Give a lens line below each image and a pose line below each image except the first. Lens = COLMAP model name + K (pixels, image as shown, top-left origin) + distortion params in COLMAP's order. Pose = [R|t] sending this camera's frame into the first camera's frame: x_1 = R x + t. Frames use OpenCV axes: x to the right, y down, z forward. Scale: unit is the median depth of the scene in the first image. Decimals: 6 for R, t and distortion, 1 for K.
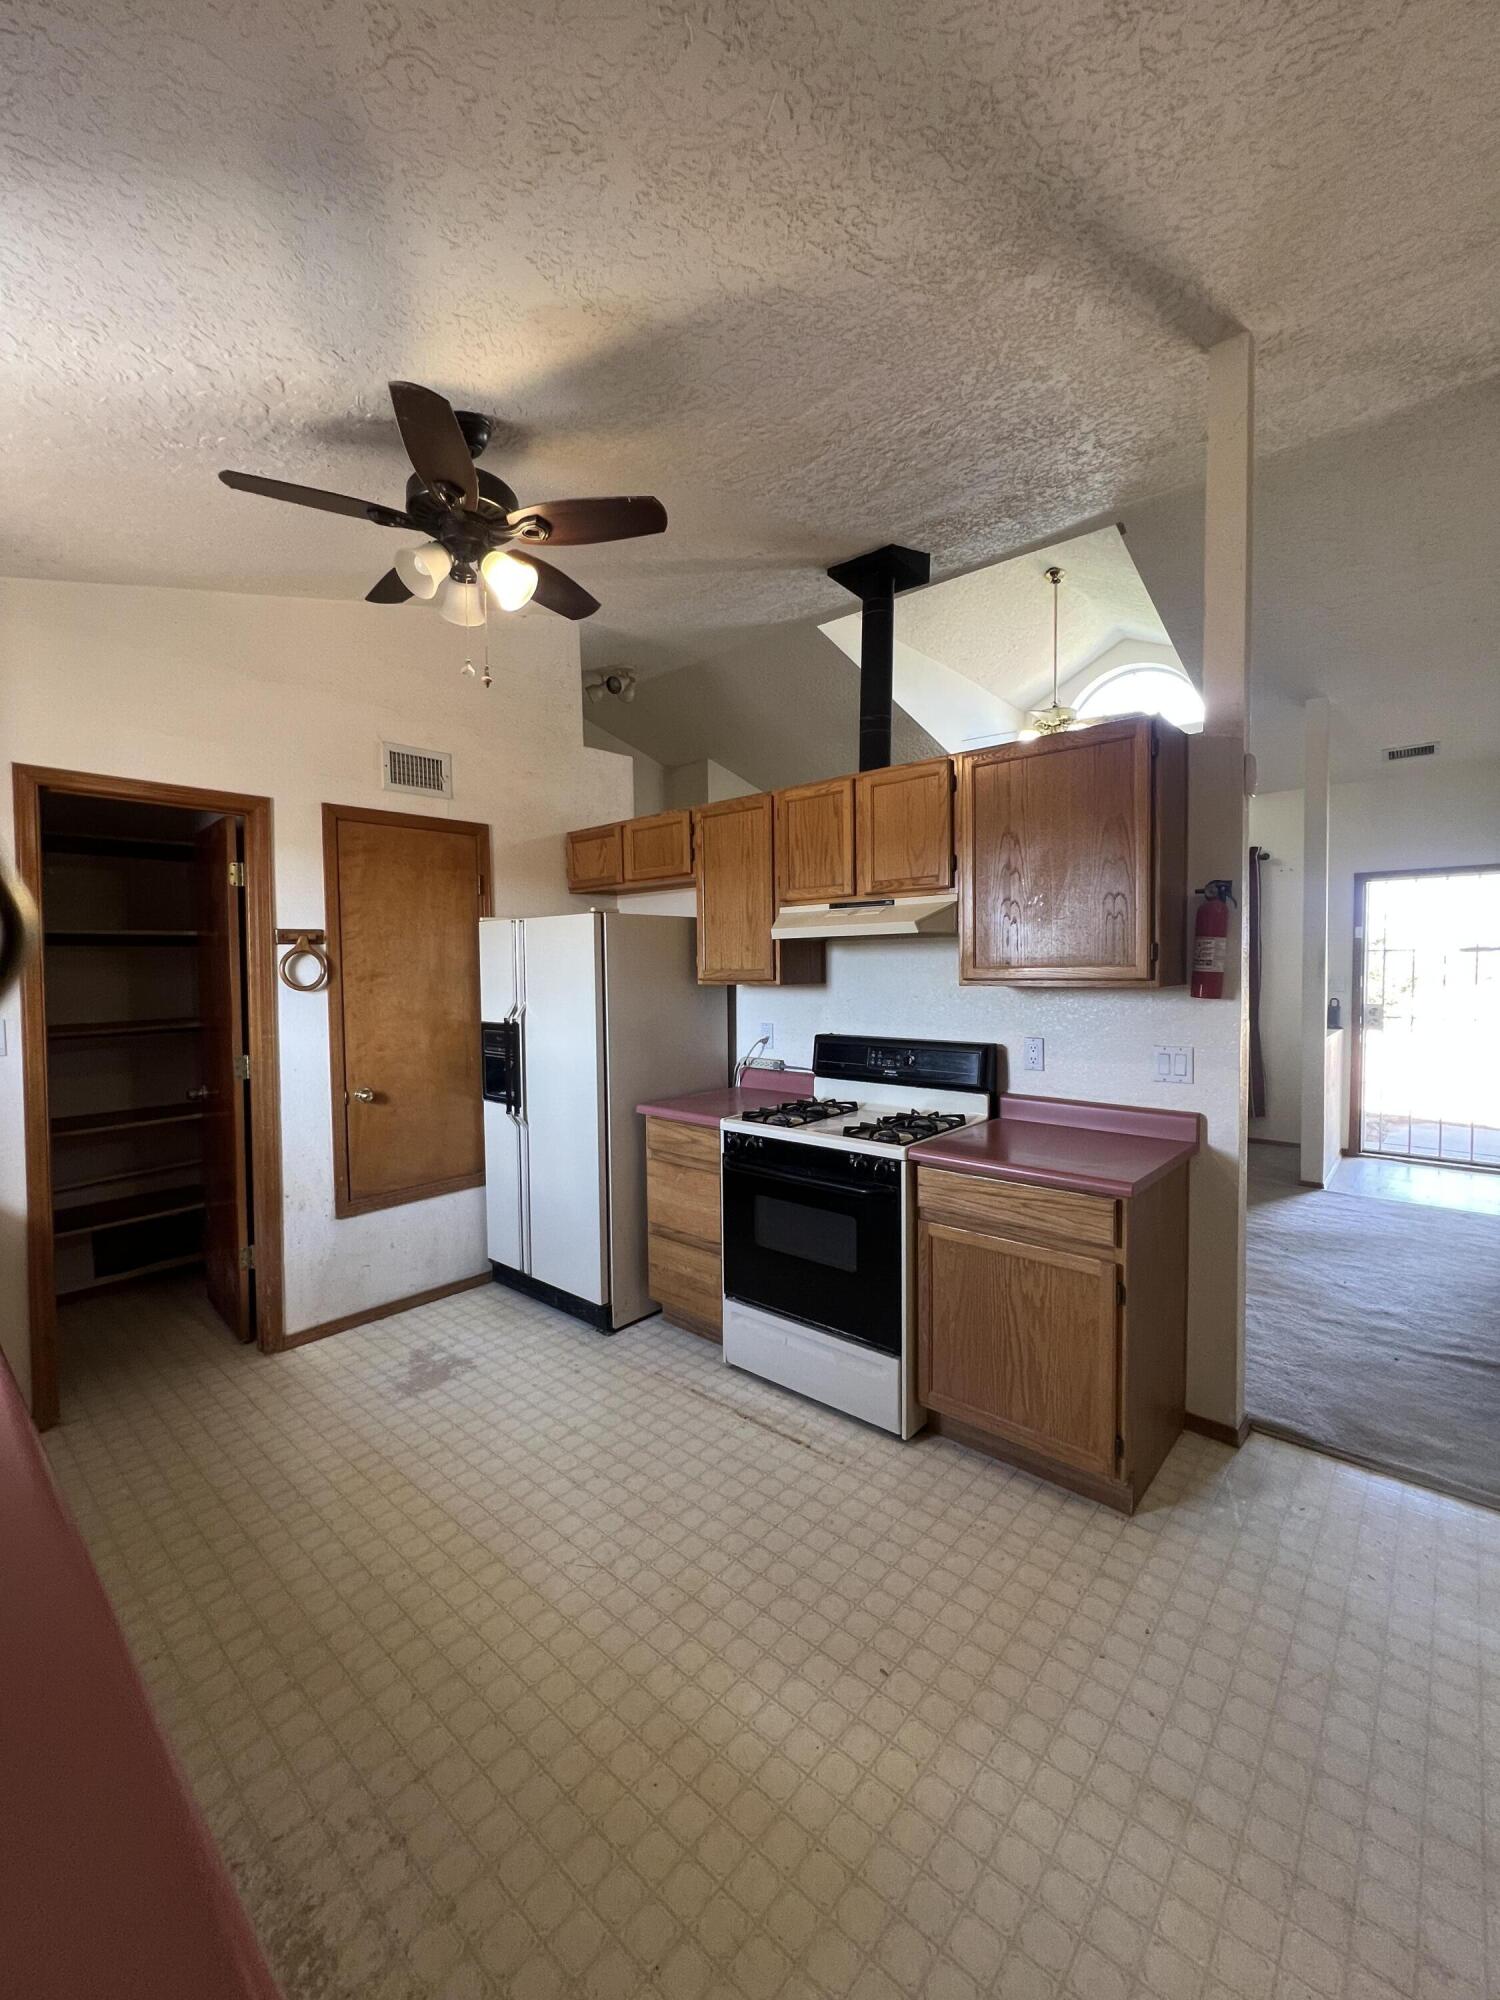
lens RADIAL K [[807.0, 0, 754.2], [0, 807.0, 995.7], [0, 0, 1]] dist [-0.006261, 0.000508]
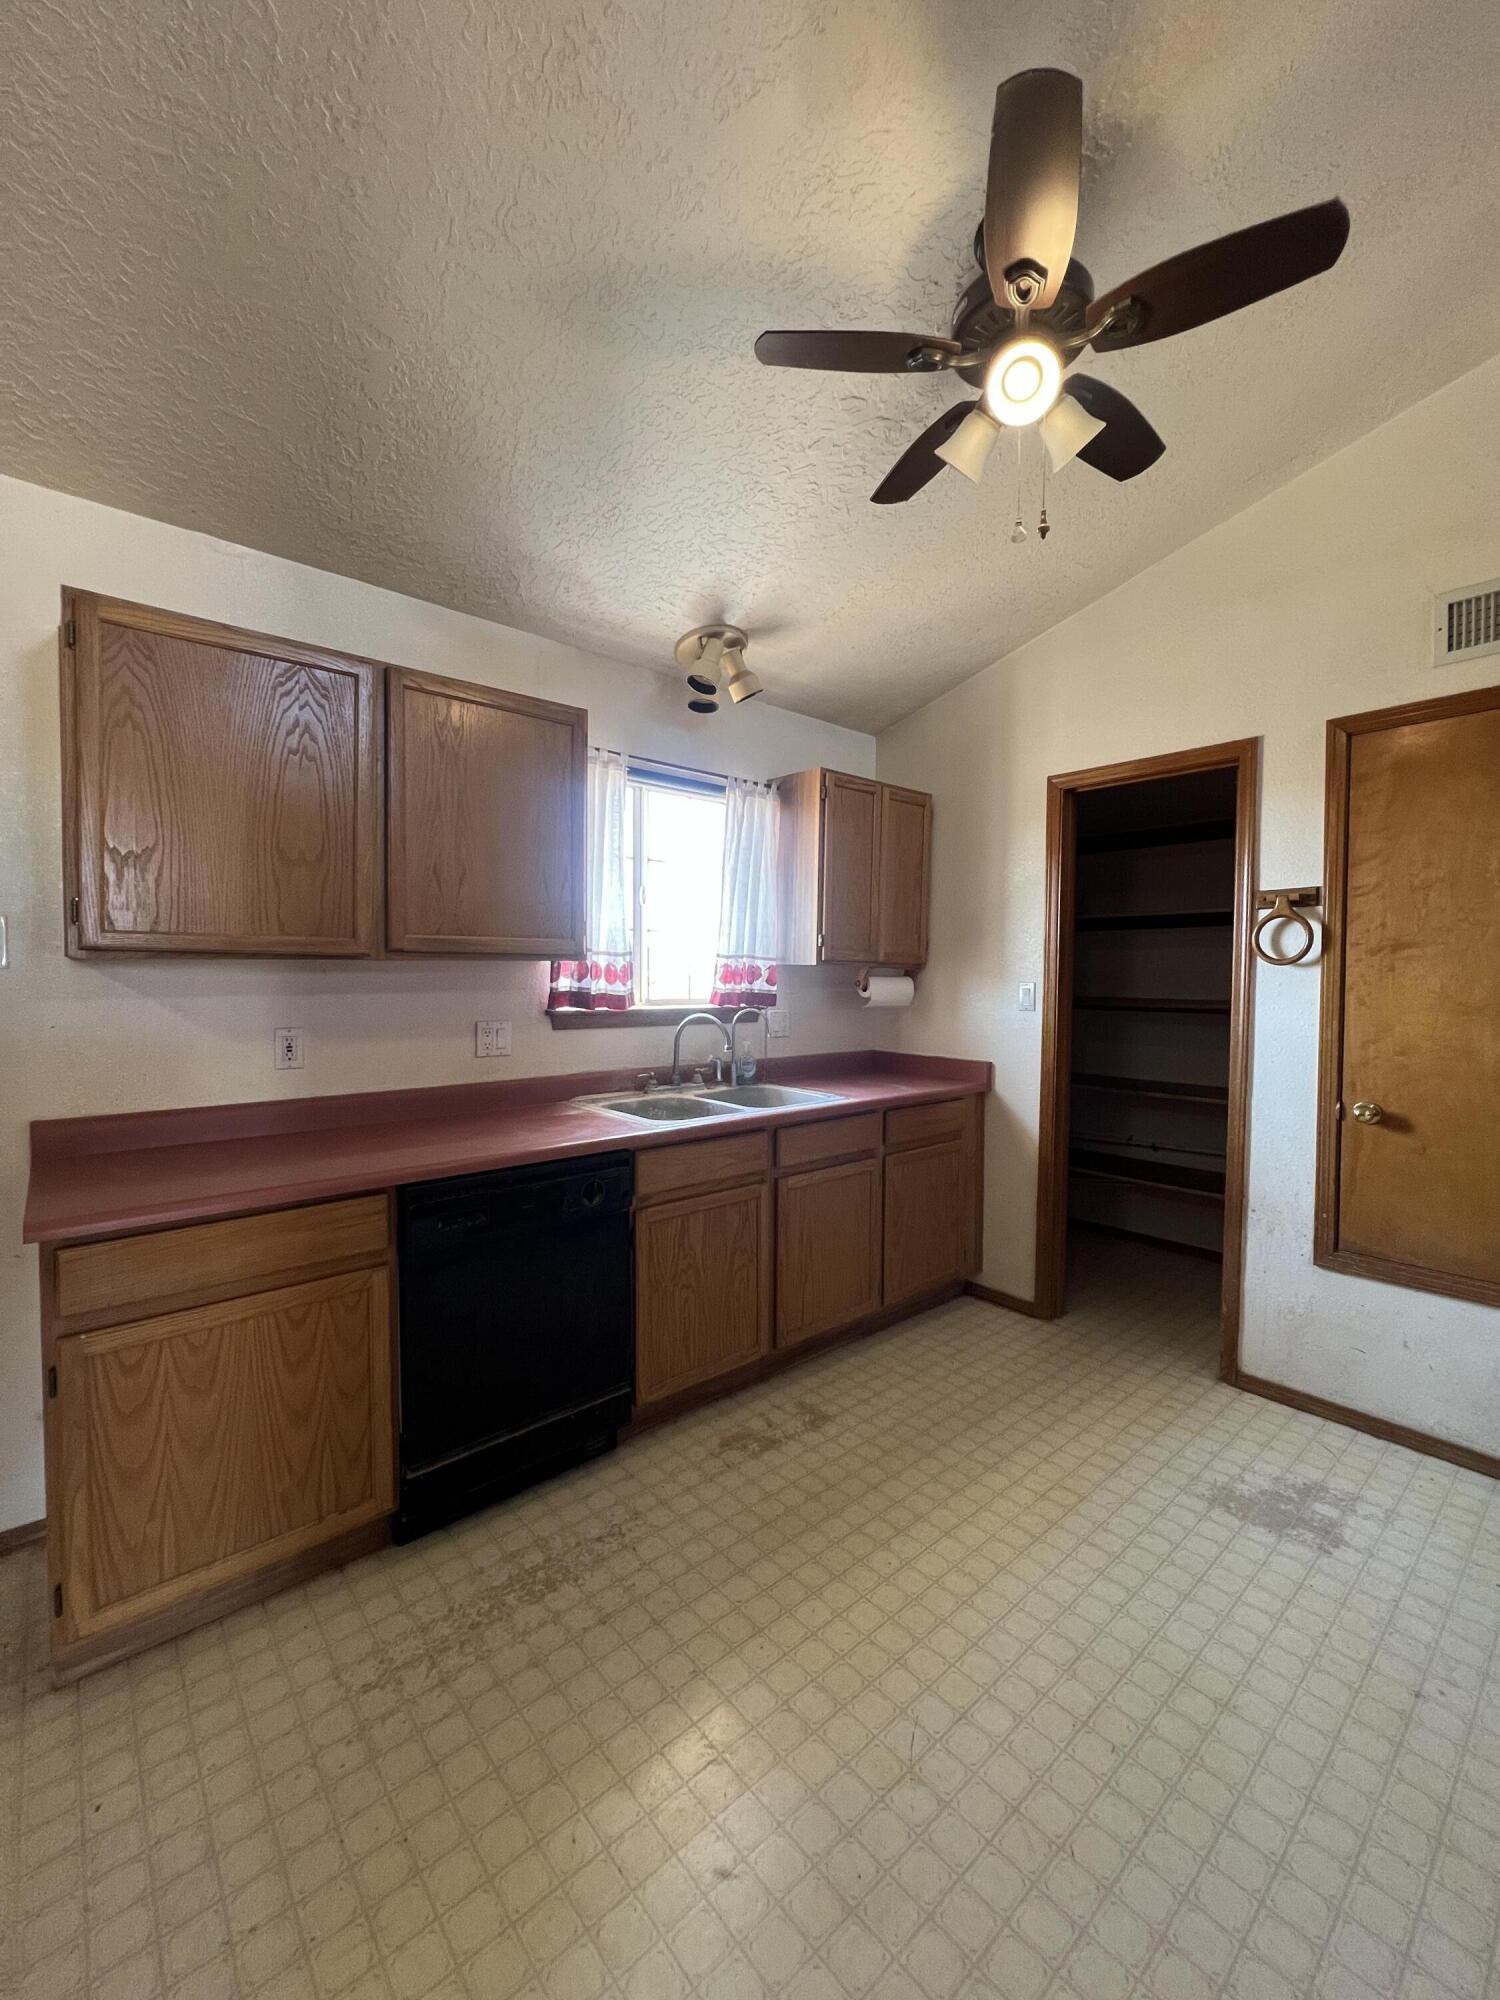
lens RADIAL K [[806.4, 0, 751.2], [0, 806.4, 995.6], [0, 0, 1]] dist [-0.003256, 0.000531]
pose [[-0.137414, 0.036516, -0.989840, 0.317792], [-0.040558, 0.998275, 0.042458, 0.011995], [0.989683, 0.045980, -0.135696, 0.593463]]
